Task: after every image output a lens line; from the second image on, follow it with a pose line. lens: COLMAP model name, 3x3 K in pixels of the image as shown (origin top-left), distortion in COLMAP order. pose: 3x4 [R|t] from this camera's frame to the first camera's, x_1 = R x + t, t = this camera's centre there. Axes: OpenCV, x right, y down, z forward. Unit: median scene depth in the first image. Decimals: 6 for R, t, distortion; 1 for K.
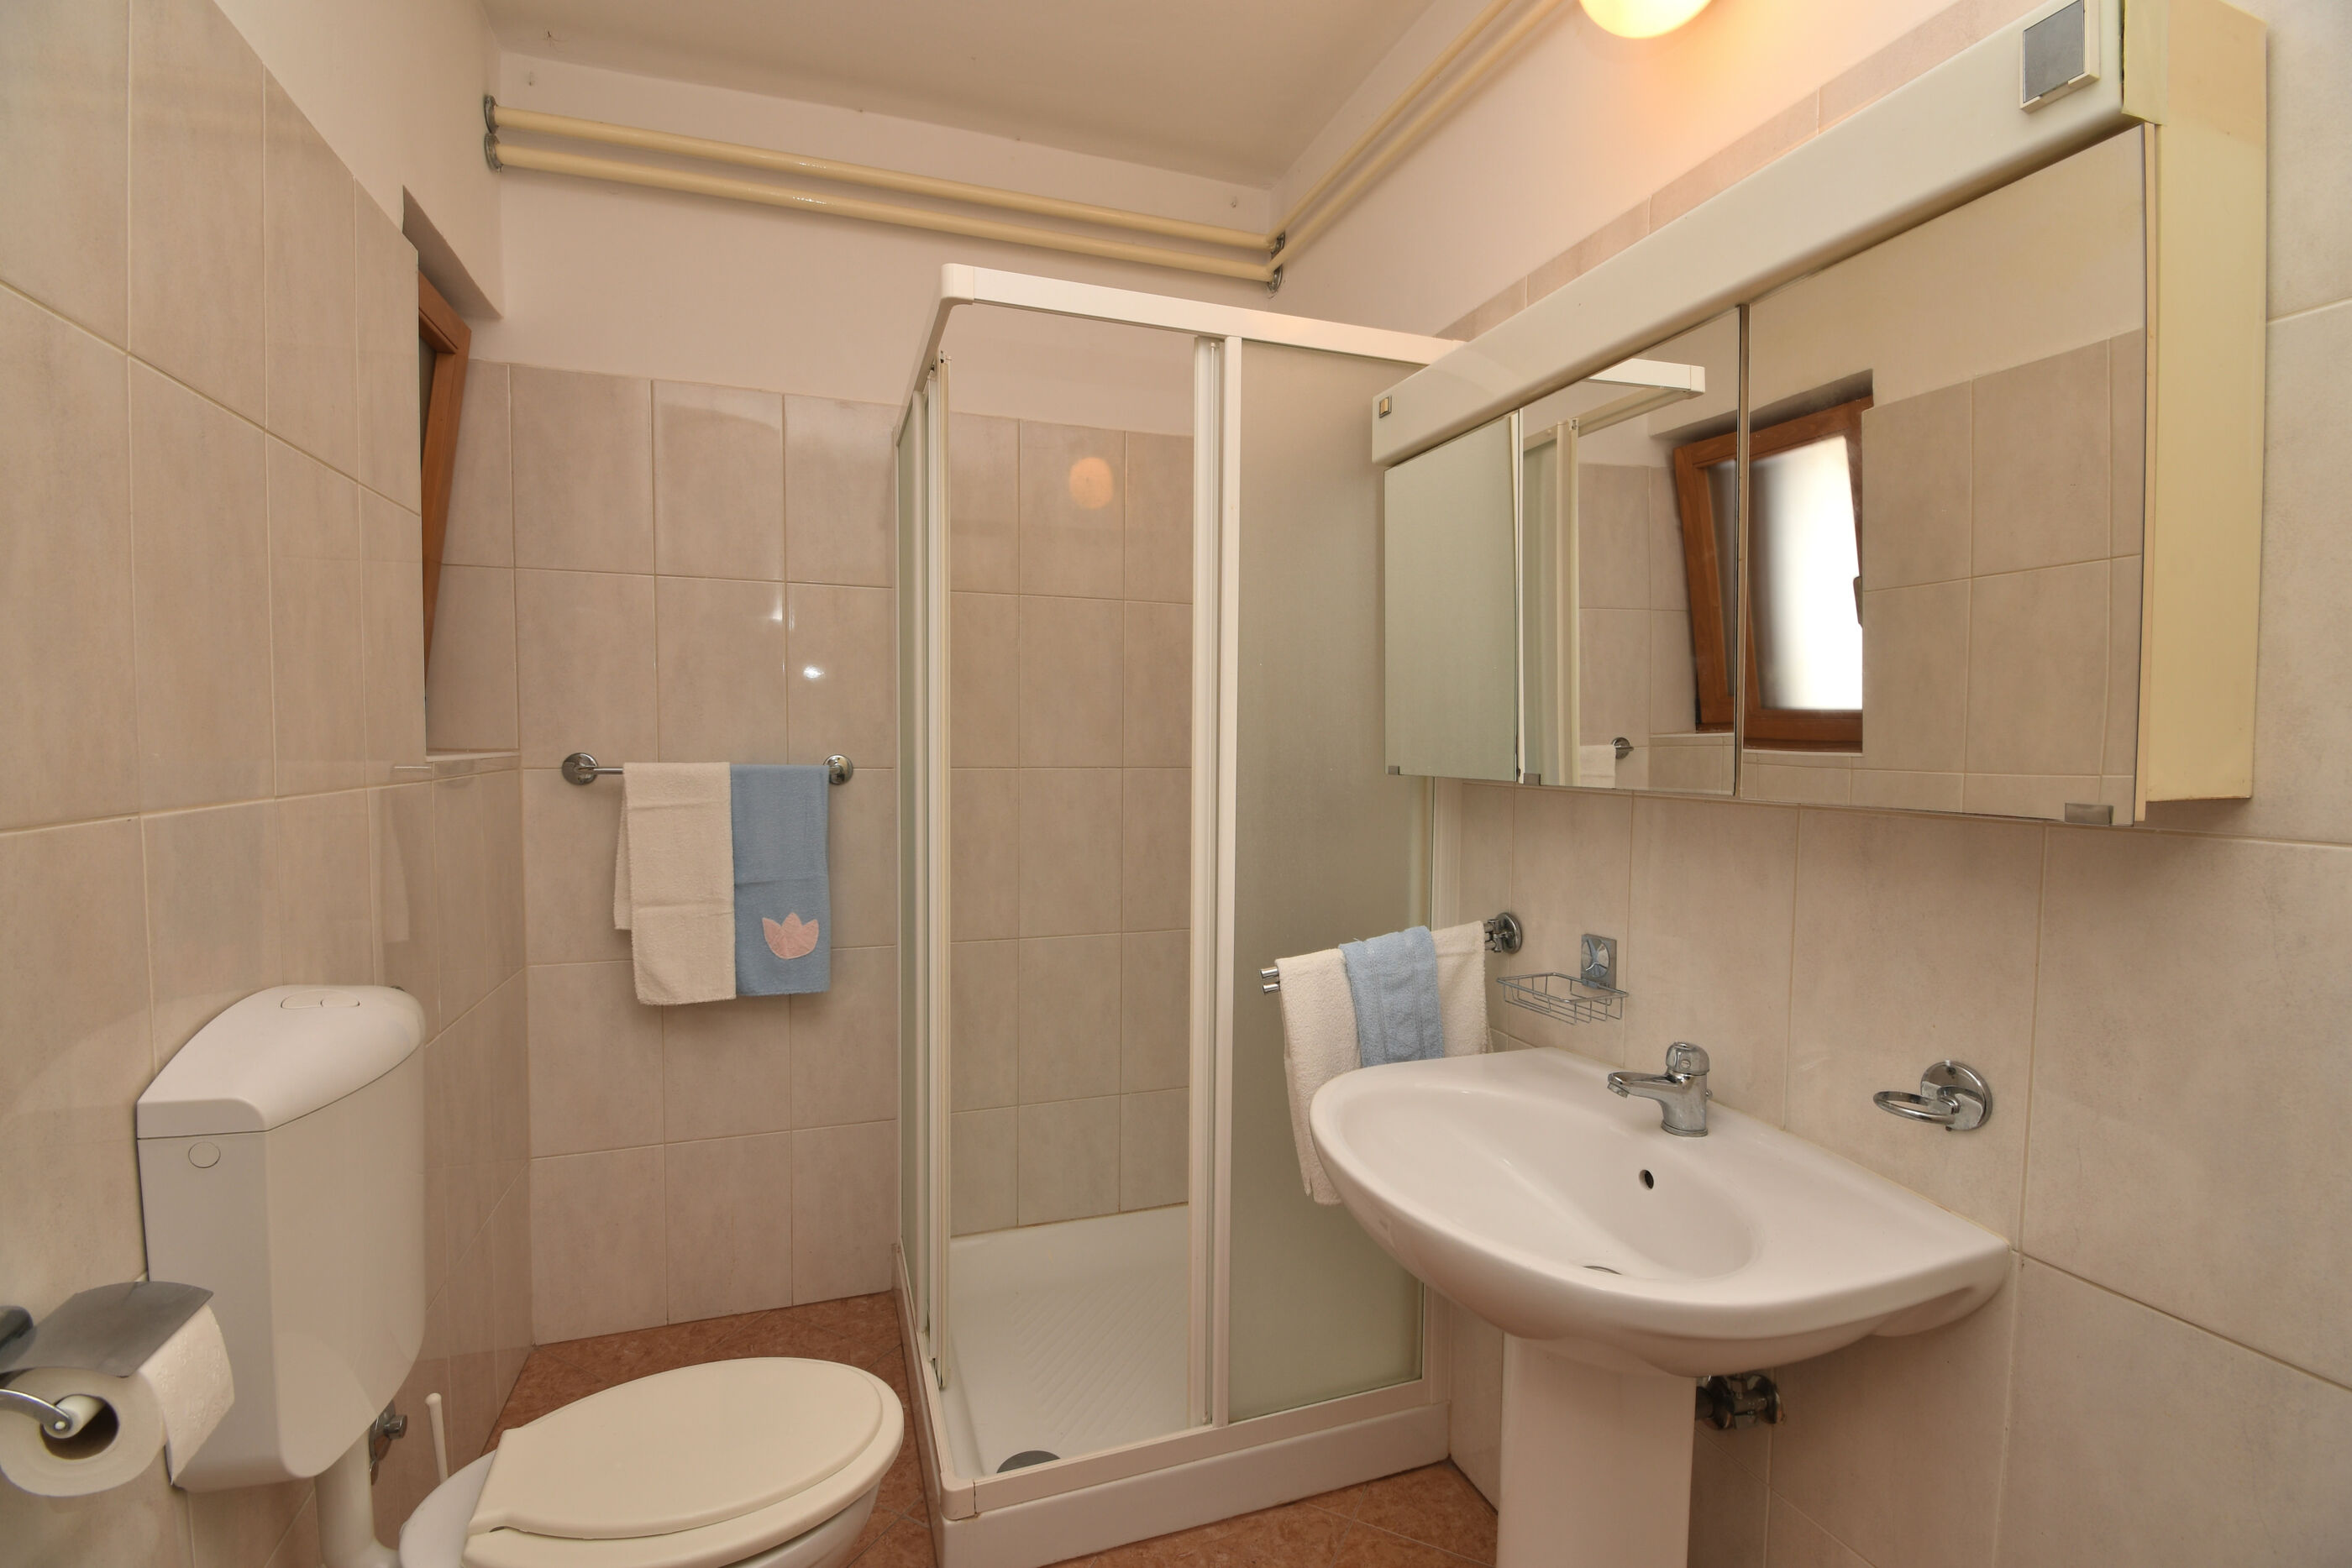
lens RADIAL K [[1028.6, 0, 1175.5], [0, 1028.6, 789.5], [0, 0, 1]] dist [0.020085, -0.024392]
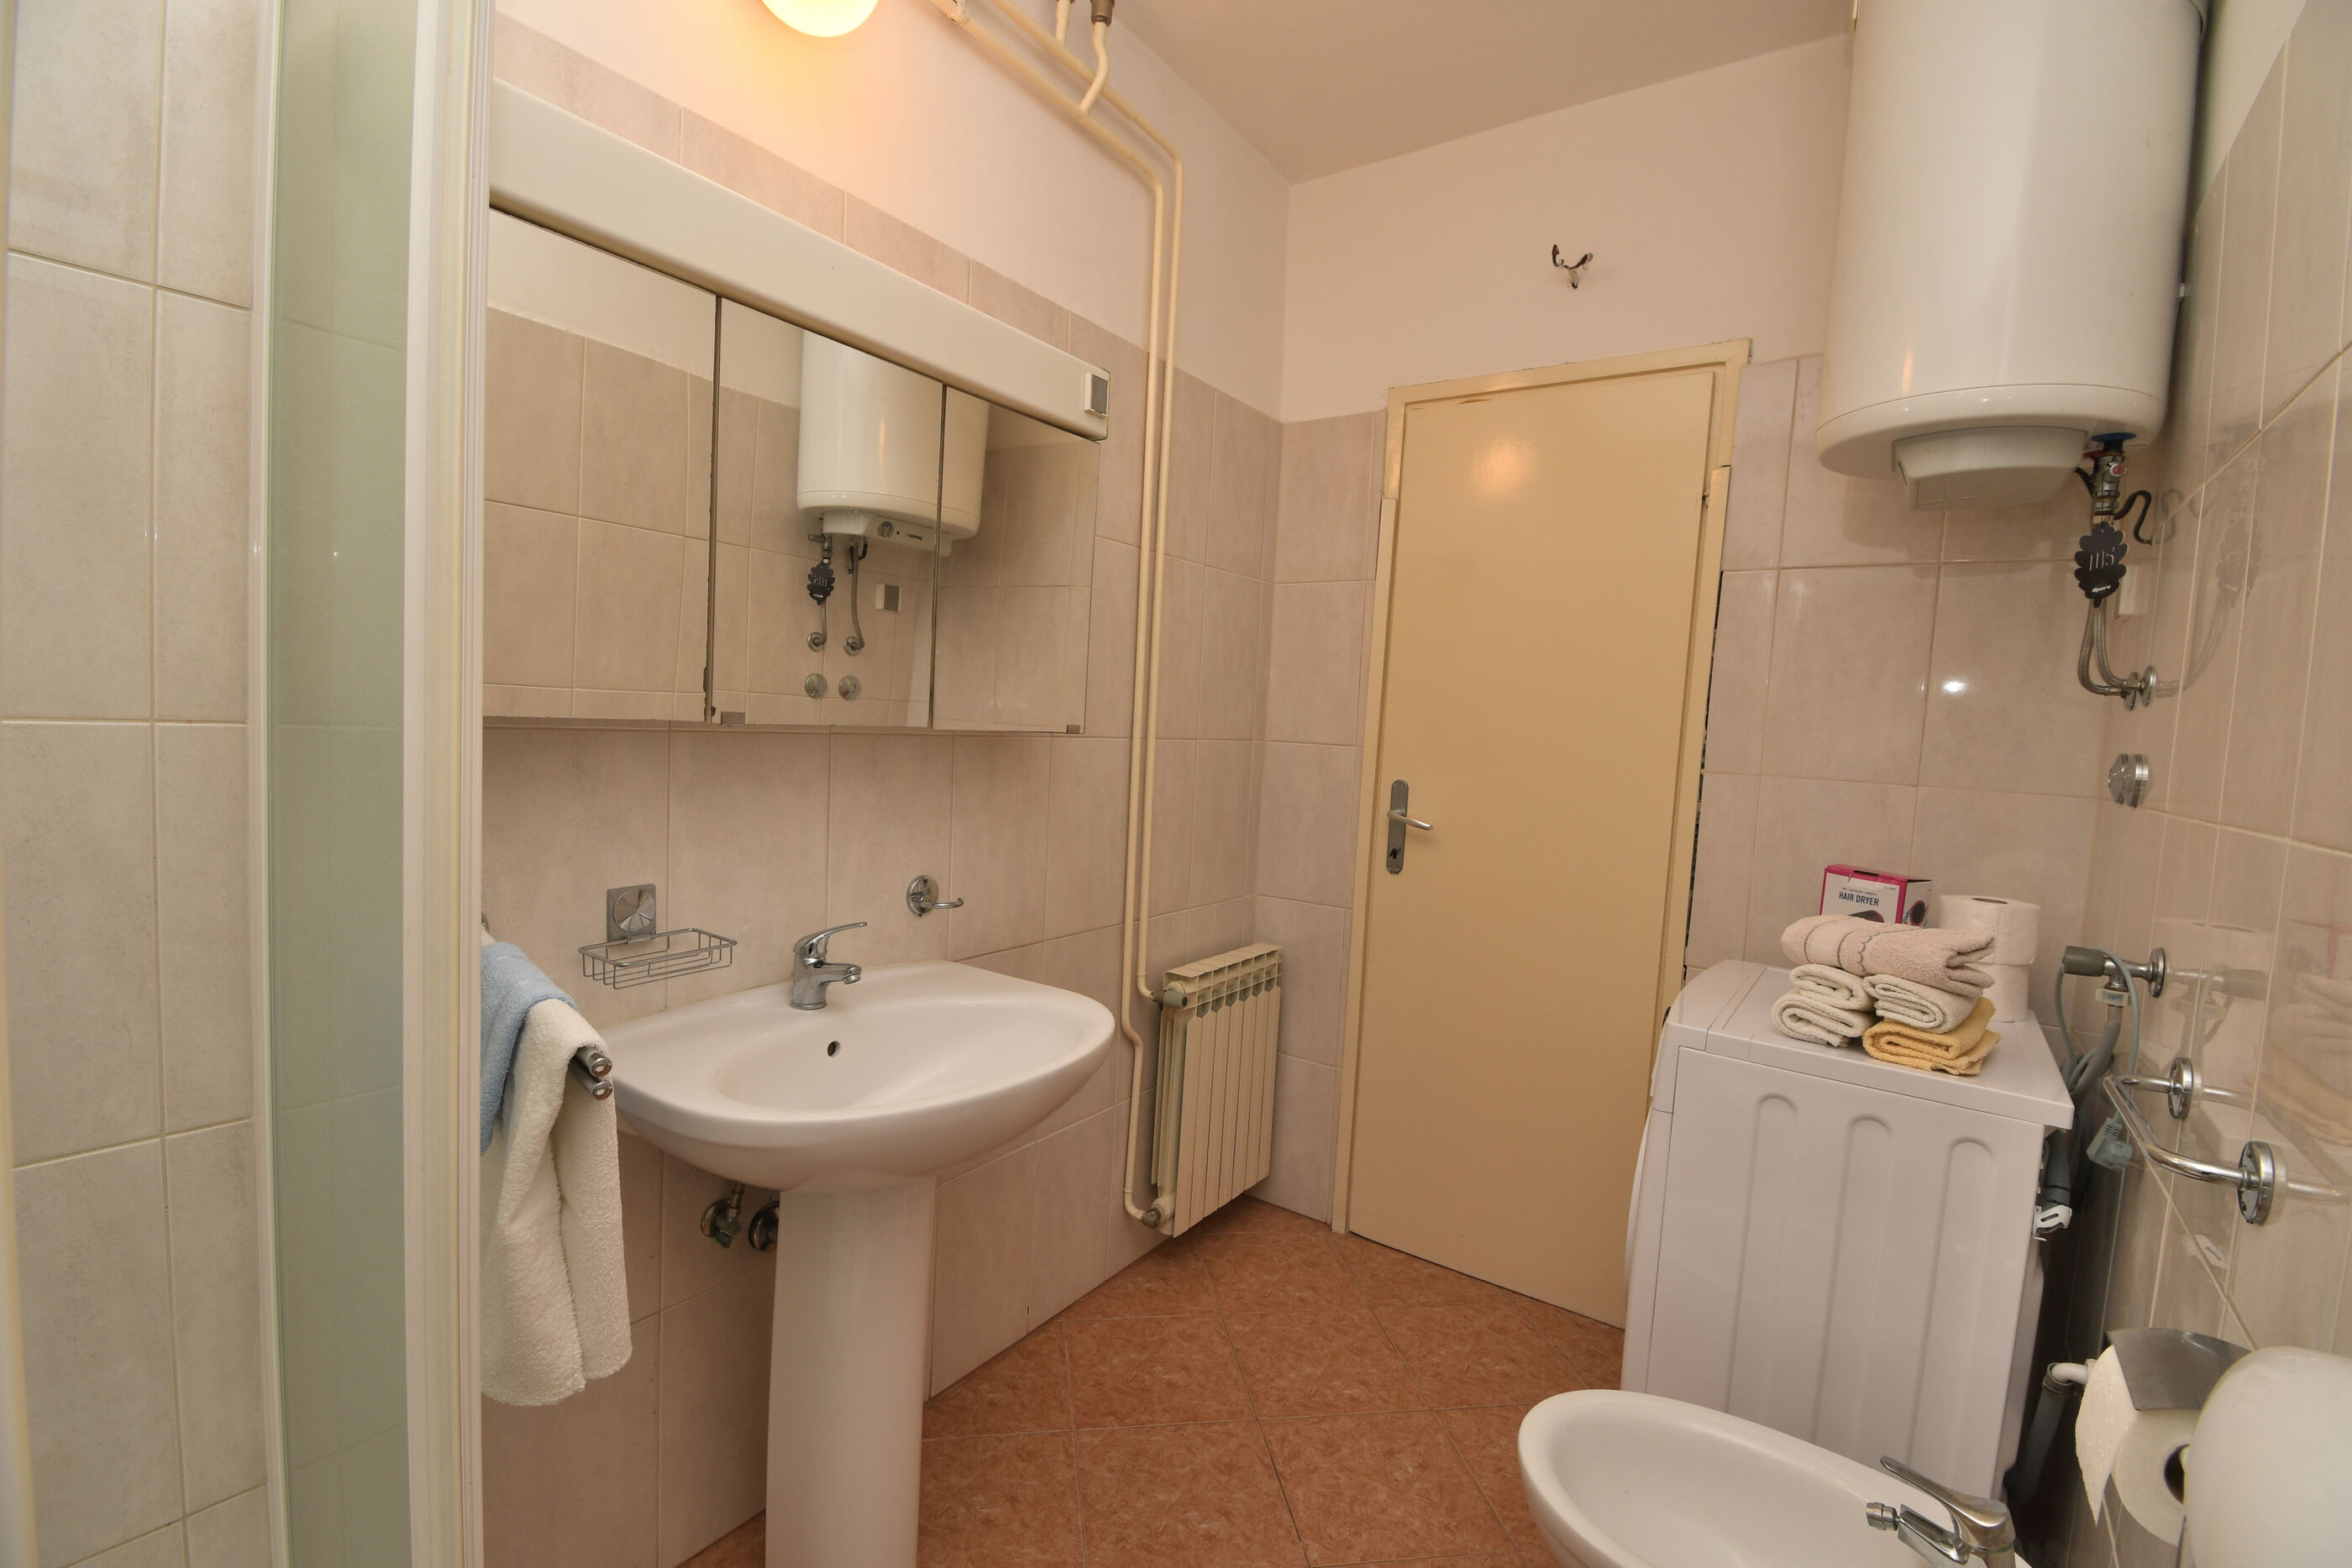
lens RADIAL K [[1028.6, 0, 1175.5], [0, 1028.6, 789.5], [0, 0, 1]] dist [0.020085, -0.024392]
pose [[-0.575033, -0.095490, 0.812538, -0.639308], [-0.011590, 0.994016, 0.108615, -0.051112], [-0.818048, 0.053040, -0.572699, 1.192711]]
